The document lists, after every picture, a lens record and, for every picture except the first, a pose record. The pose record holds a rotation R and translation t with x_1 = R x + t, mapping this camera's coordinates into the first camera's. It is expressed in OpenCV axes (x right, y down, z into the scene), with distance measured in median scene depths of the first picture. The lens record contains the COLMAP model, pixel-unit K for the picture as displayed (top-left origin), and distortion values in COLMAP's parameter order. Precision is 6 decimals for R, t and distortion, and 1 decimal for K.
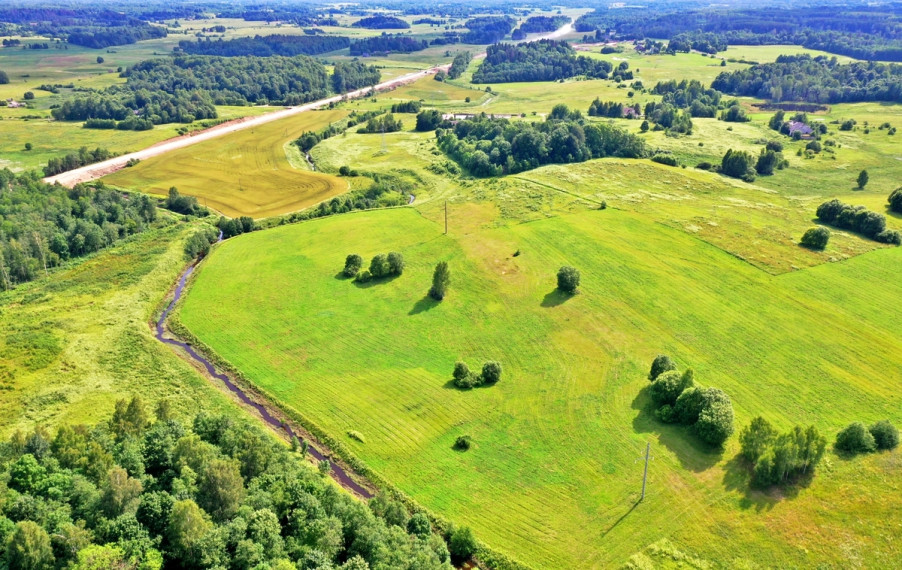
lens RADIAL K [[711.3, 0, 451.1], [0, 711.3, 276.6], [0, 0, 1]] dist [0.012987, 0.002030]
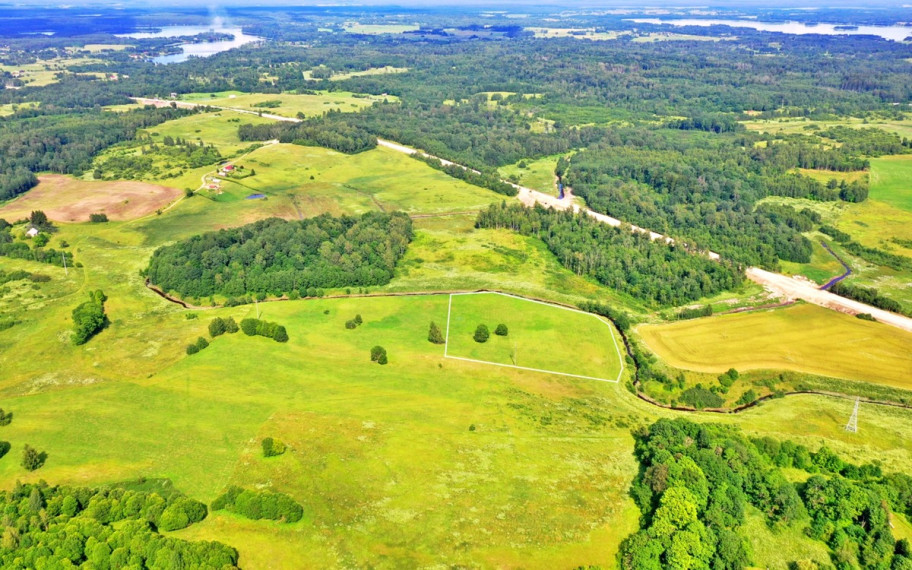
lens RADIAL K [[718.7, 0, 456.0], [0, 718.7, 274.6], [0, 0, 1]] dist [0.015215, 0.000334]
pose [[-0.610612, 0.287102, -0.738055, 0.883576], [-0.295382, 0.782147, 0.548631, -0.794621], [0.734780, 0.553009, -0.392783, 1.225363]]
